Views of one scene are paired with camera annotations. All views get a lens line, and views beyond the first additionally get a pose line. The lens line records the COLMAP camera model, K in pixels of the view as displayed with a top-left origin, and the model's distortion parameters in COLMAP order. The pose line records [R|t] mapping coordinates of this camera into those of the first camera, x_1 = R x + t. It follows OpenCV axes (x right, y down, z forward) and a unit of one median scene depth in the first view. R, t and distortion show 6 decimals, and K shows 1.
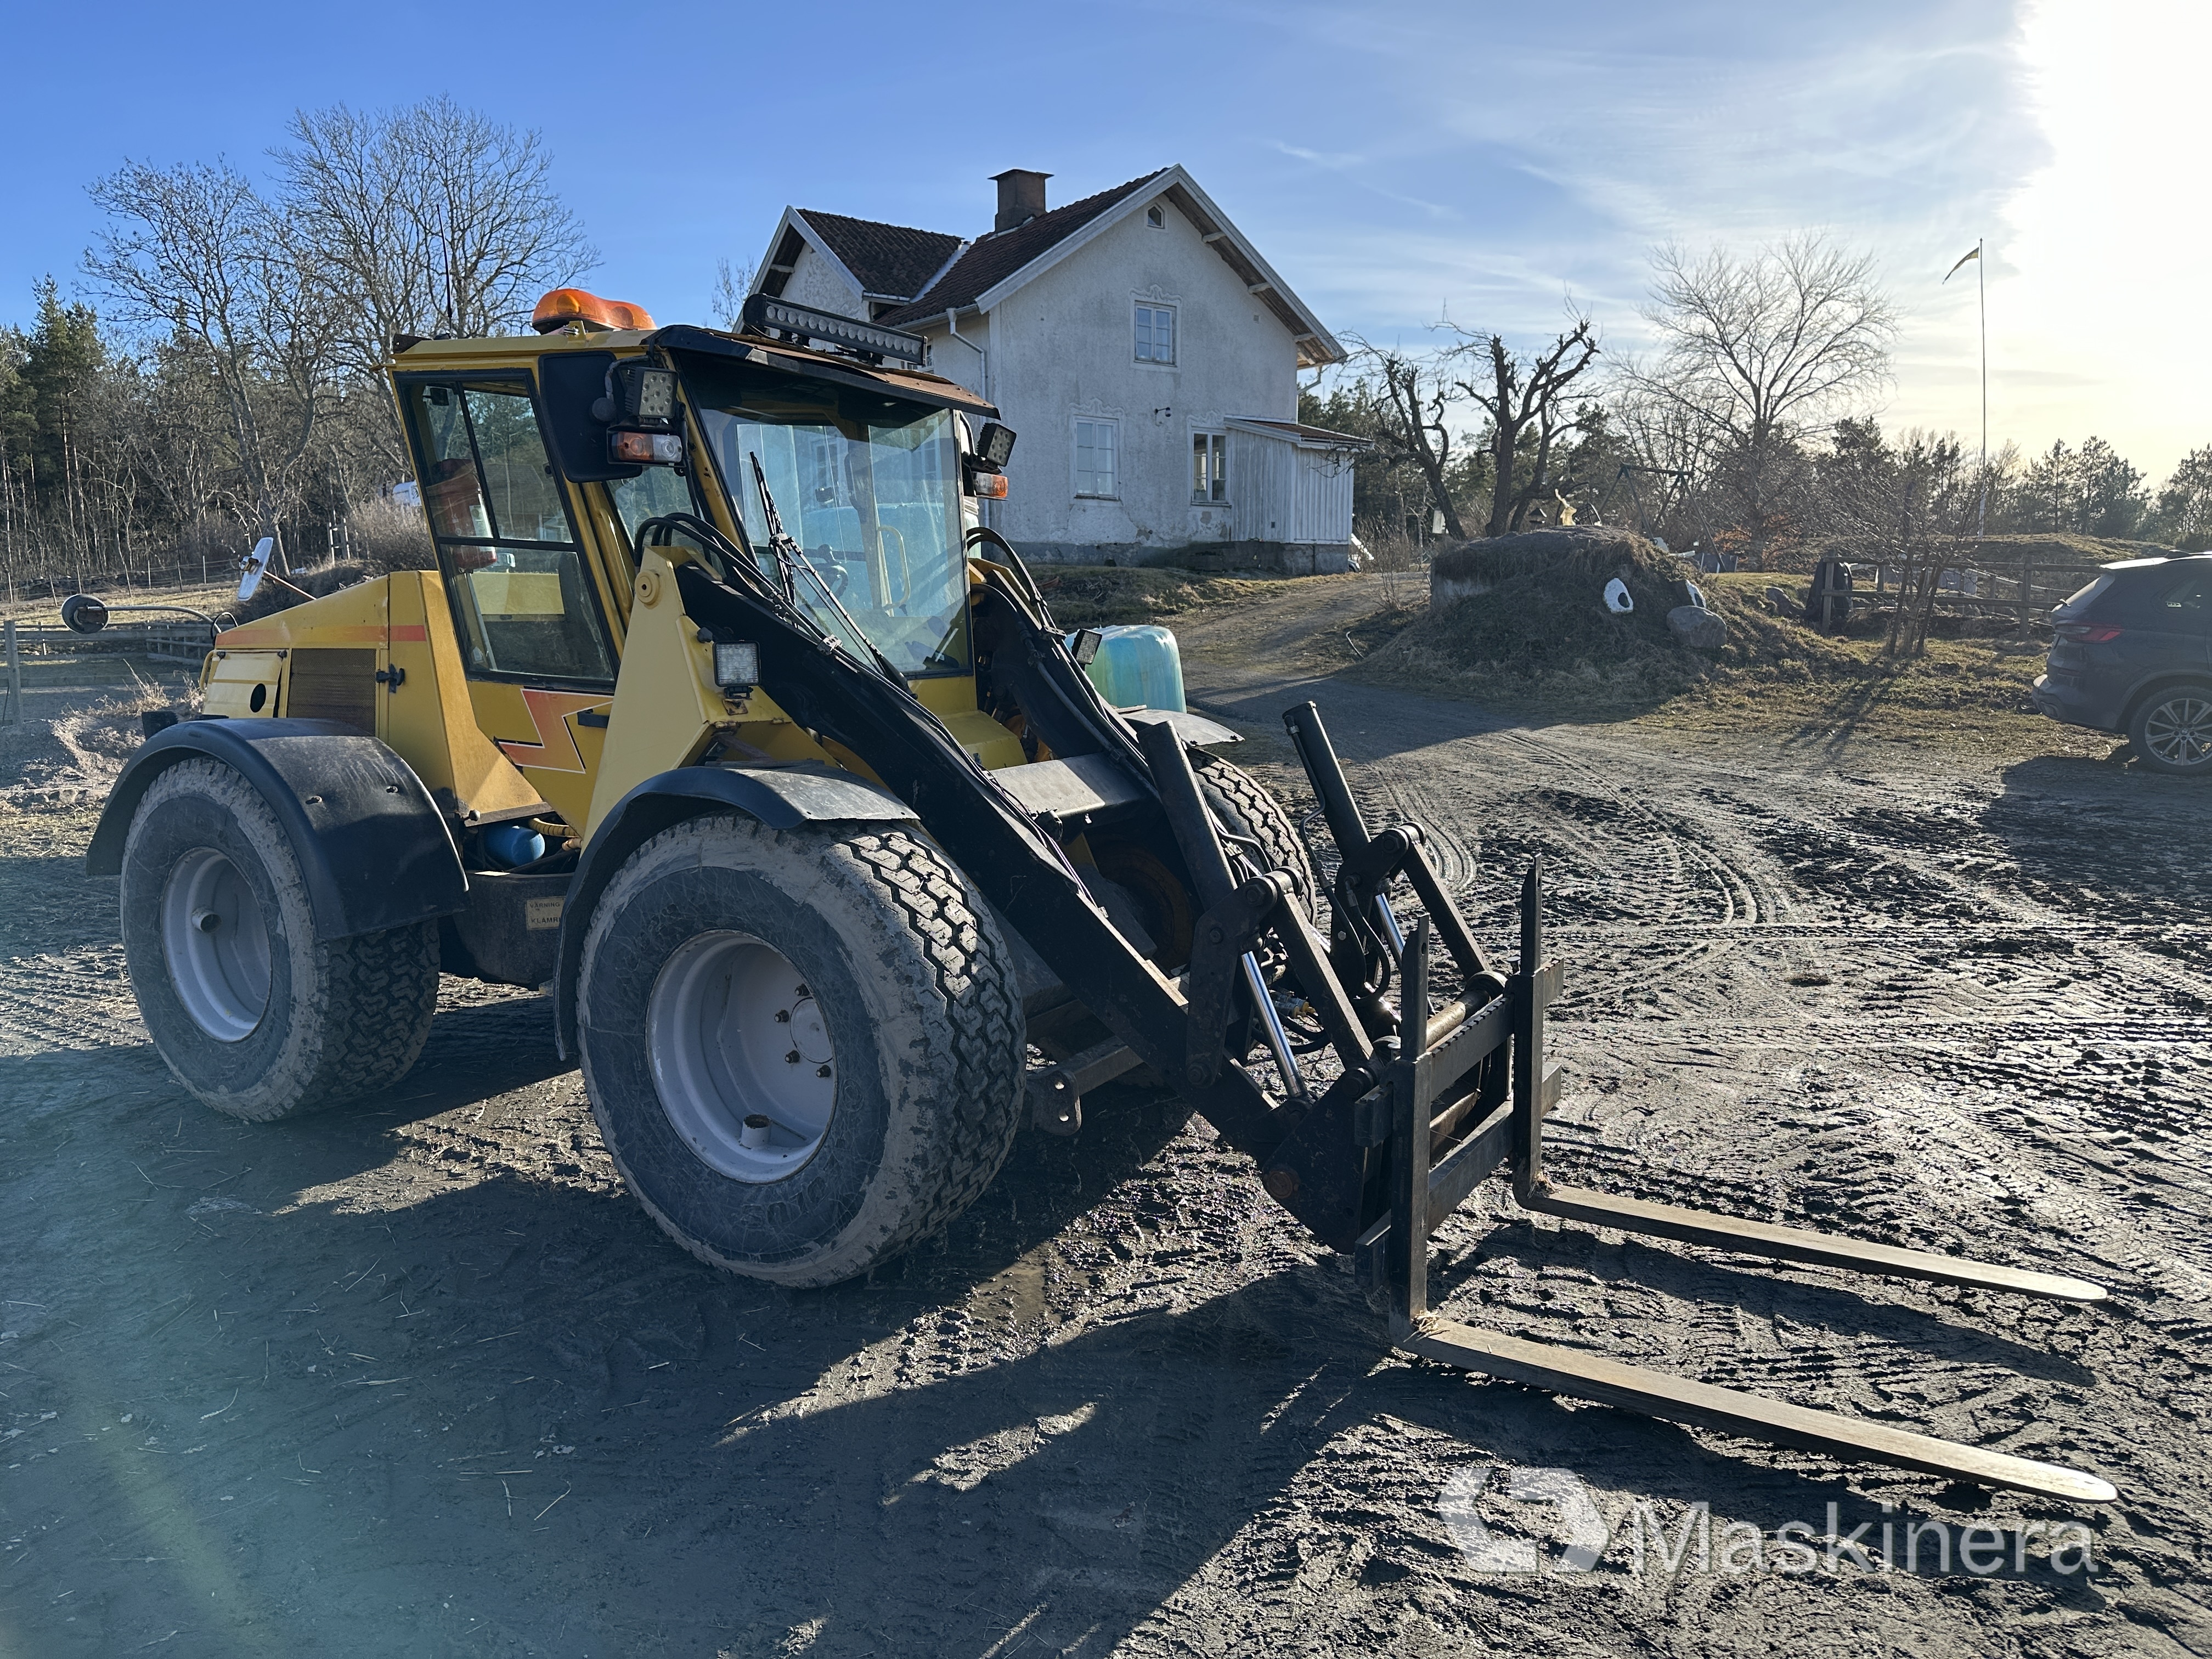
lens RADIAL K [[1533.1, 0, 1094.2], [0, 1533.1, 807.0], [0, 0, 1]] dist [0.092840, -0.137592]
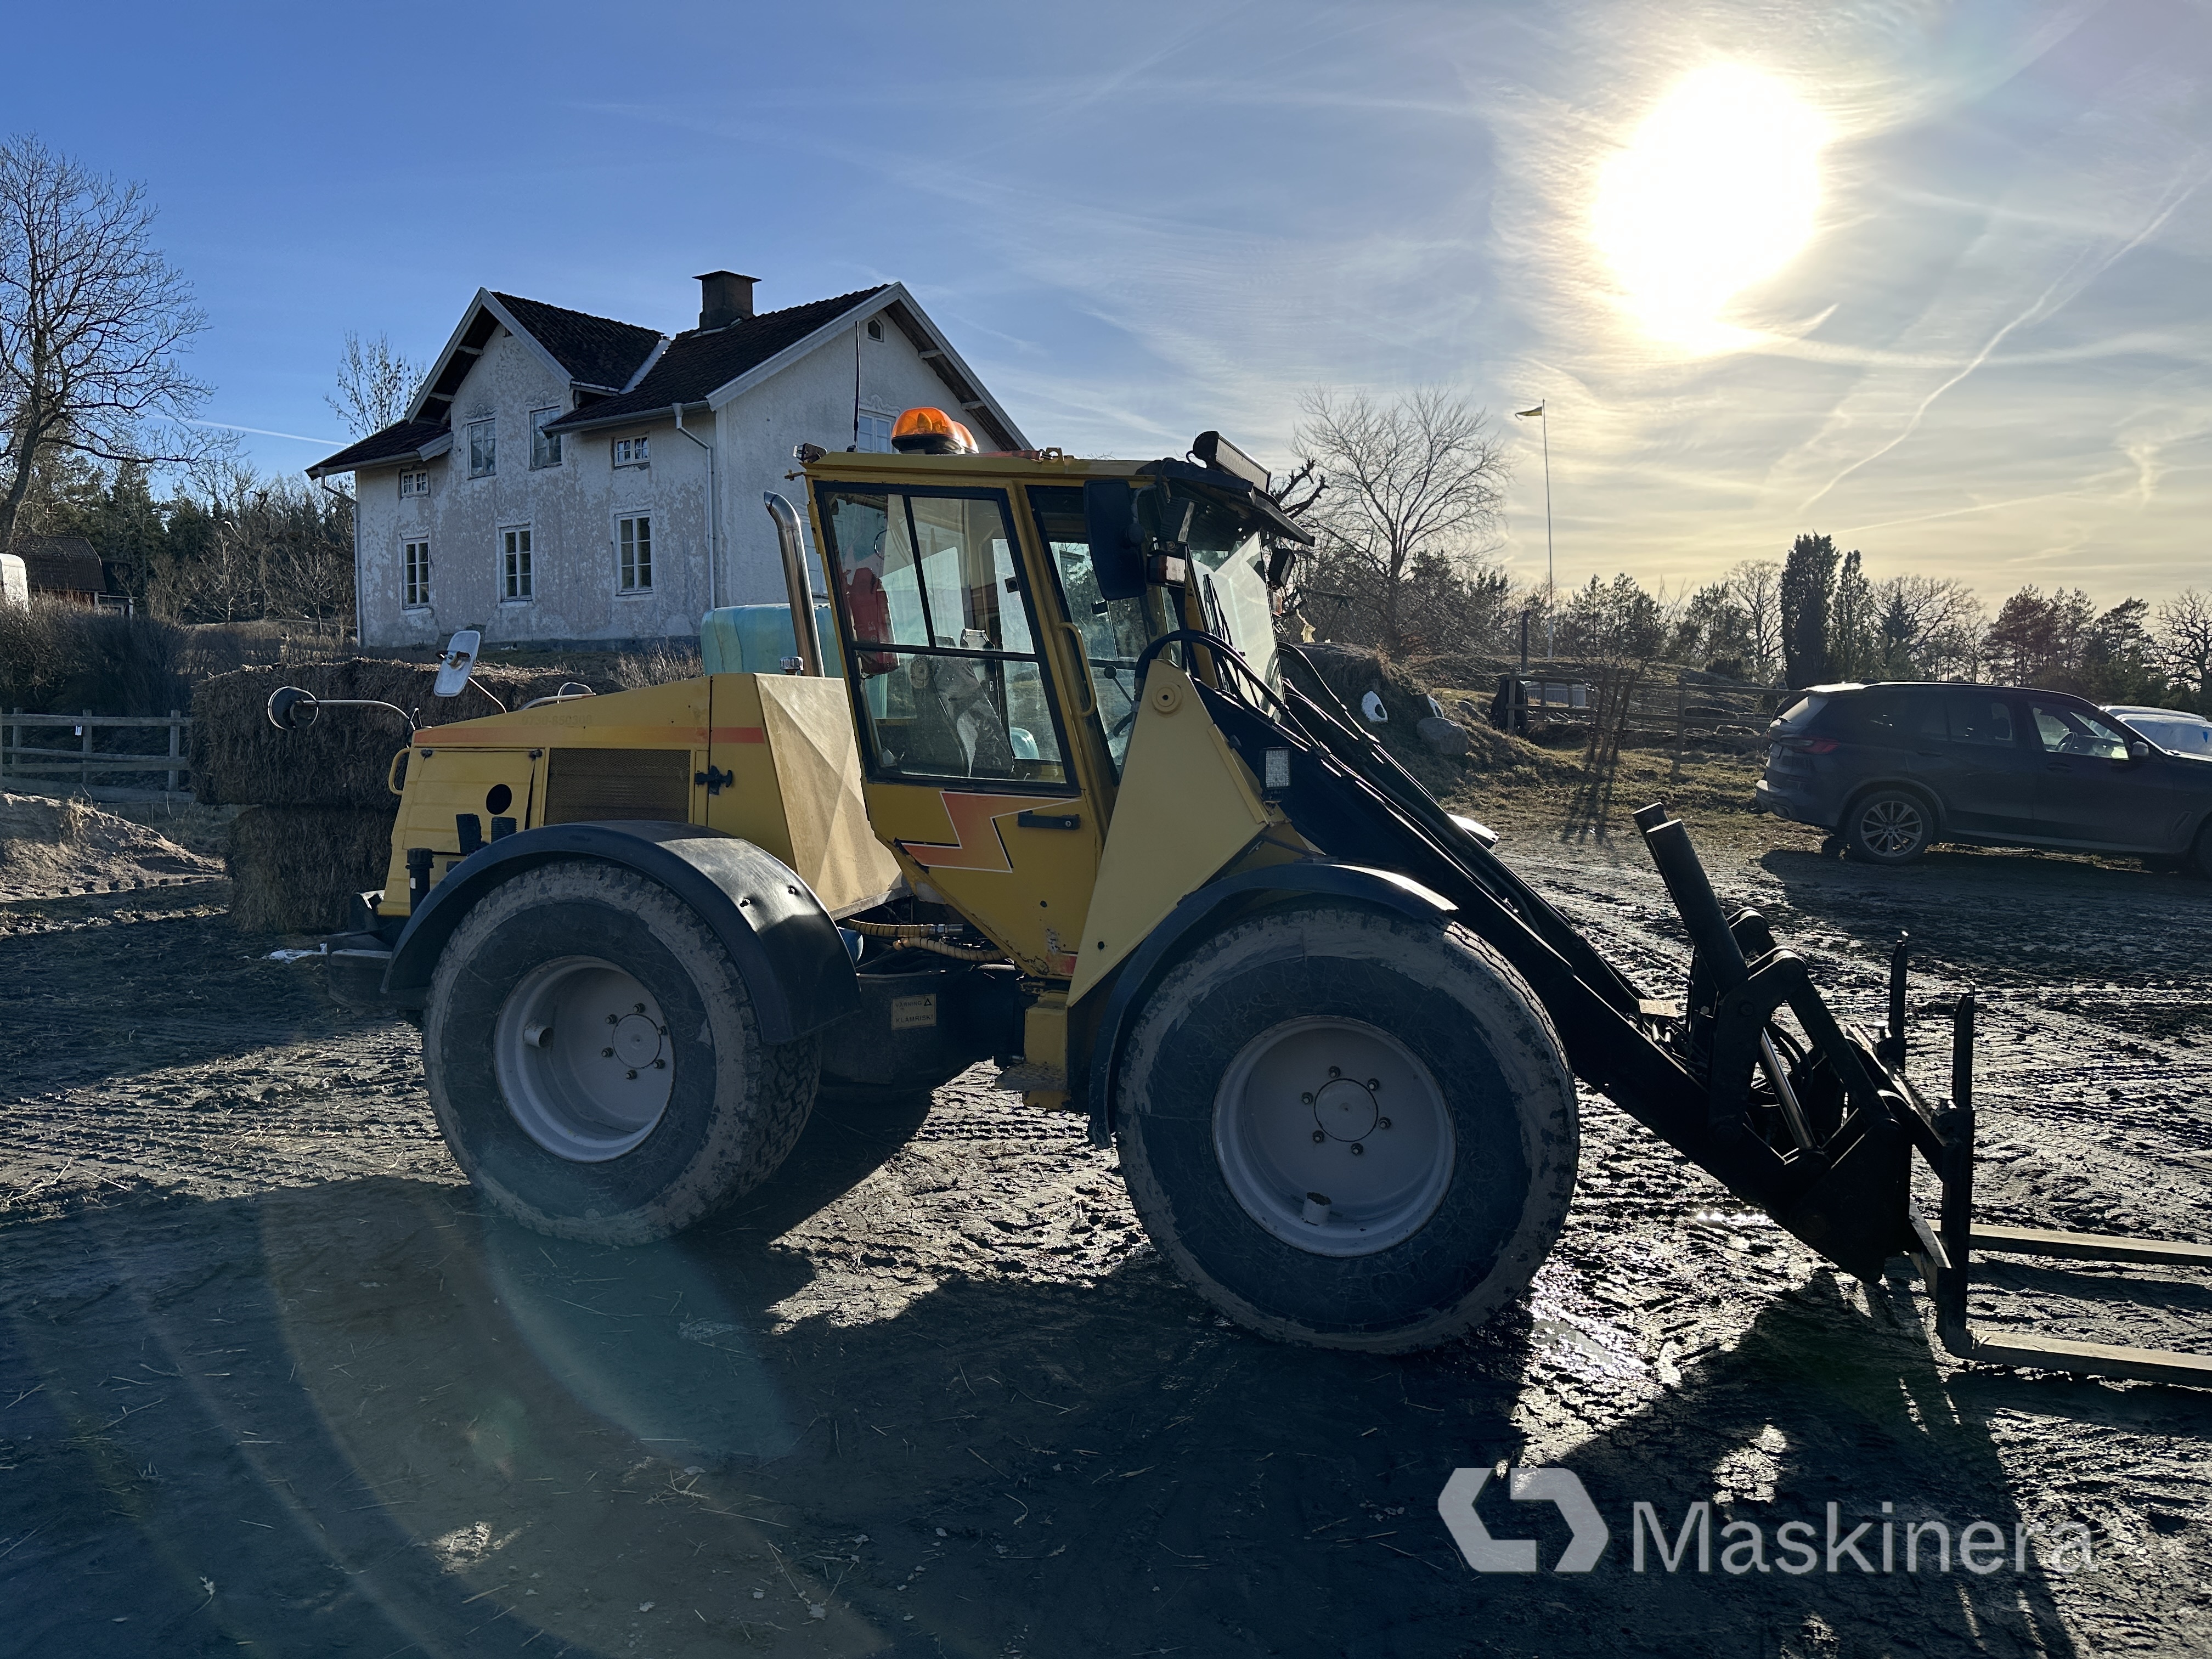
lens RADIAL K [[1519.9, 0, 1108.7], [0, 1519.9, 806.8], [0, 0, 1]] dist [0.092052, -0.107693]
pose [[0.969743, 0.000025, 0.244127, -0.509482], [0.015763, 0.997907, -0.062719, -0.001111], [-0.243617, 0.064669, 0.967713, -0.000976]]
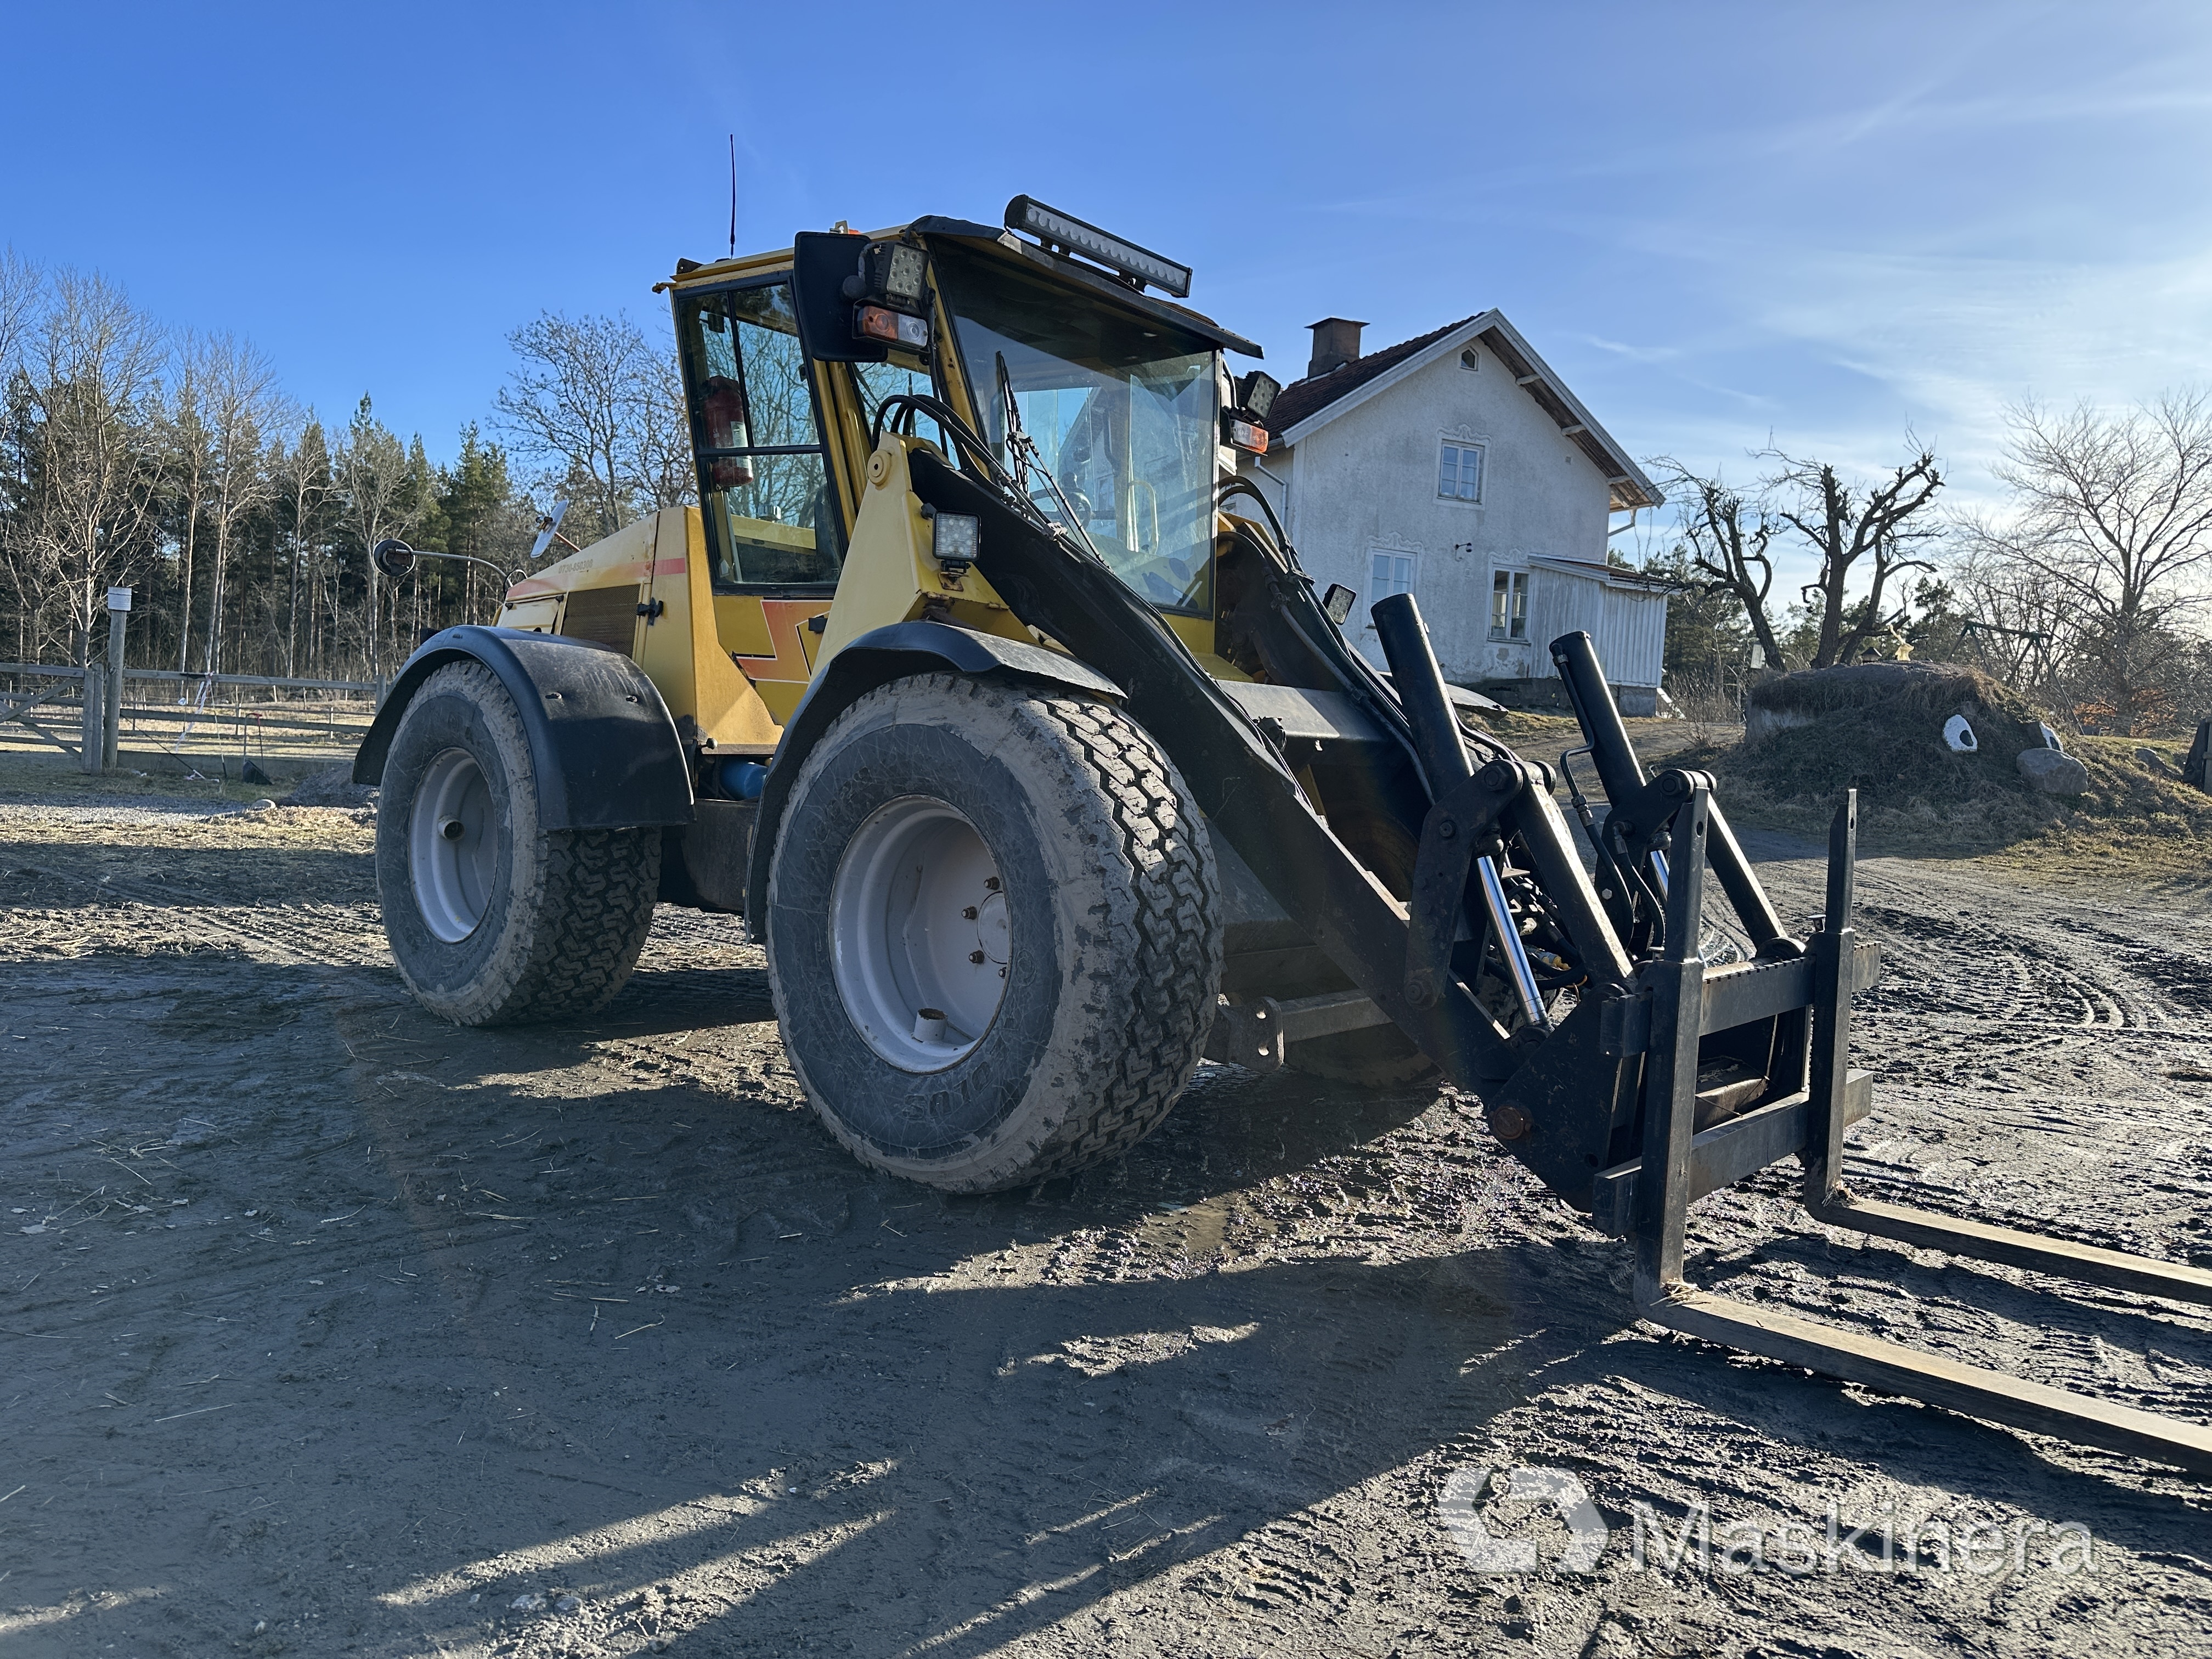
lens RADIAL K [[1519.9, 0, 1108.7], [0, 1519.9, 806.8], [0, 0, 1]] dist [0.092052, -0.107693]
pose [[0.982381, 0.061490, -0.176485, 0.033154], [-0.078079, 0.992999, -0.088641, 0.126369], [0.169799, 0.100859, 0.980304, 0.089918]]
